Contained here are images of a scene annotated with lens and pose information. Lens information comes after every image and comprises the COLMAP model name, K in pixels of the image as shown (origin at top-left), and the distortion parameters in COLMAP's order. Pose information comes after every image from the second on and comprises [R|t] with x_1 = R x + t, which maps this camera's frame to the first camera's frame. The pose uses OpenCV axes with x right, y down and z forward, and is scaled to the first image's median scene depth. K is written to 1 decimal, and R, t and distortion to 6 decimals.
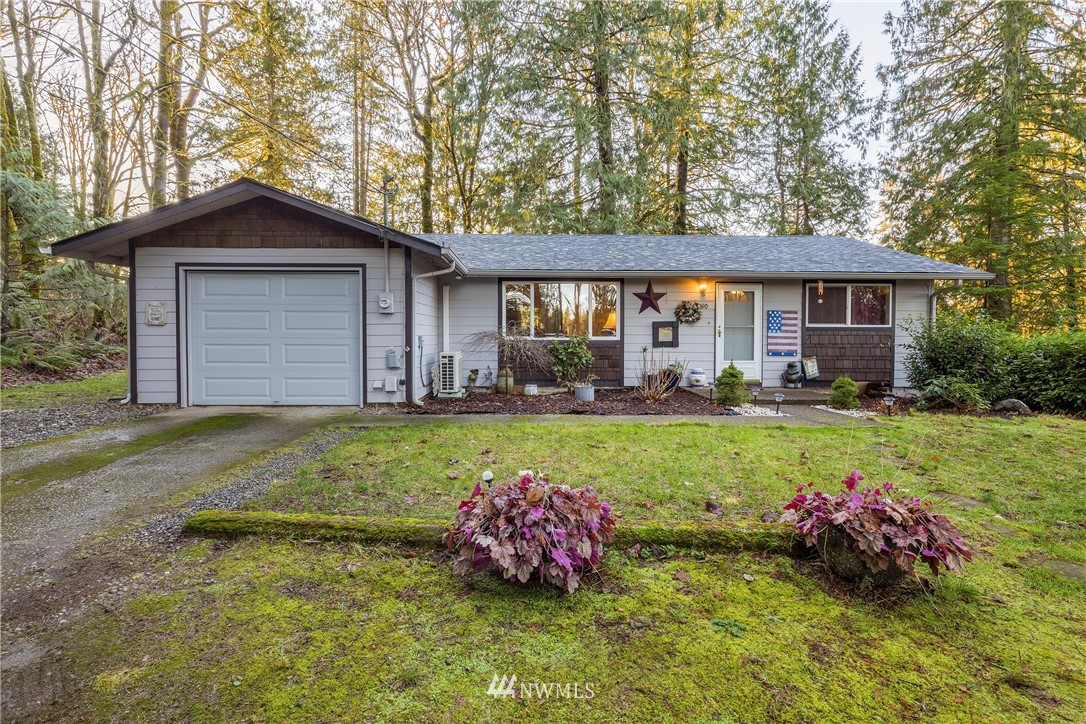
lens RADIAL K [[470.0, 0, 529.9], [0, 470.0, 331.9], [0, 0, 1]] dist [-0.000012, -0.000245]
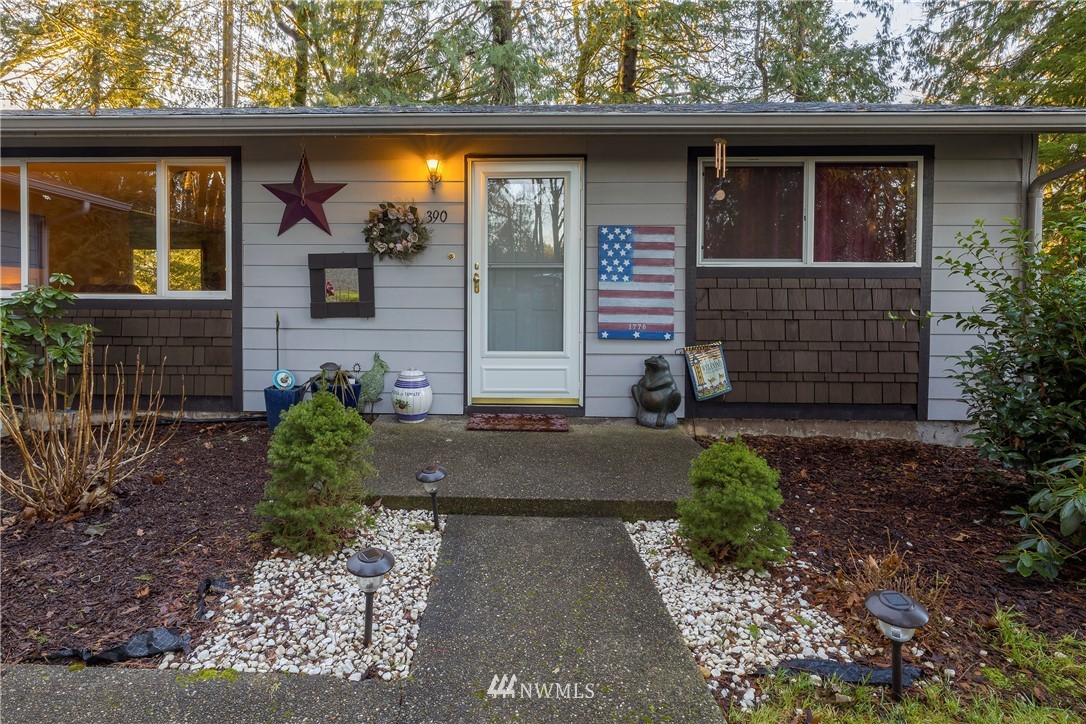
lens RADIAL K [[470.0, 0, 529.5], [0, 470.0, 288.3], [0, 0, 1]] dist [-0.000012, -0.000245]
pose [[0.998767, 0.001164, -0.049632, 0.467555], [-0.001054, 0.999997, 0.002243, 0.006452], [0.049634, -0.002188, 0.998765, 0.599356]]
